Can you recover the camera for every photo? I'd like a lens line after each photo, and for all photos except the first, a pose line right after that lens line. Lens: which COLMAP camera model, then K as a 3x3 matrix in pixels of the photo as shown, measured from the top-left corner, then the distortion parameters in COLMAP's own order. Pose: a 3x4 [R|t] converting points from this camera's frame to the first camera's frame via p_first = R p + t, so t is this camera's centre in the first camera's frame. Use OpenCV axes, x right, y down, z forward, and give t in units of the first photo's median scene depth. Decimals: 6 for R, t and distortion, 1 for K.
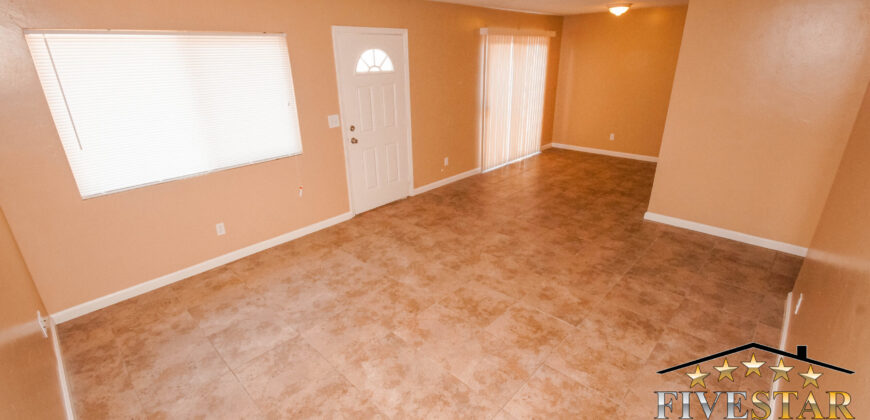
lens RADIAL K [[385.4, 0, 430.9], [0, 385.4, 206.2], [0, 0, 1]] dist [-0.004133, -0.000503]
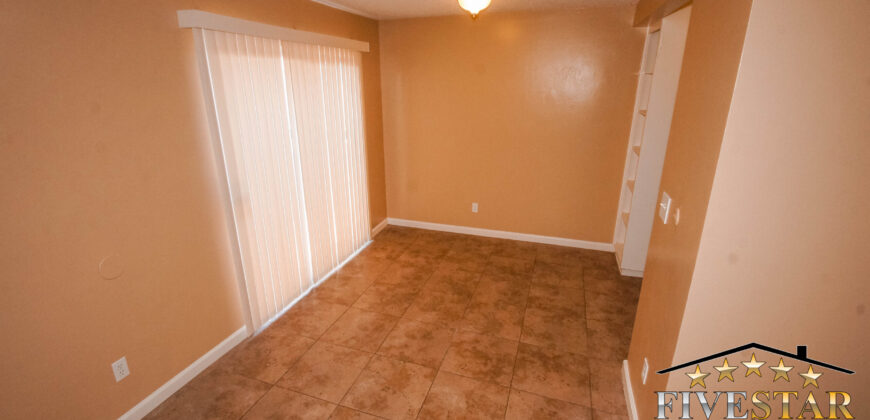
lens RADIAL K [[385.4, 0, 433.8], [0, 385.4, 211.9], [0, 0, 1]] dist [-0.004133, -0.000503]
pose [[0.904807, -0.119622, 0.408674, 0.149558], [0.140590, 0.989834, -0.021536, -0.179997], [-0.401943, 0.076941, 0.912426, 0.462543]]
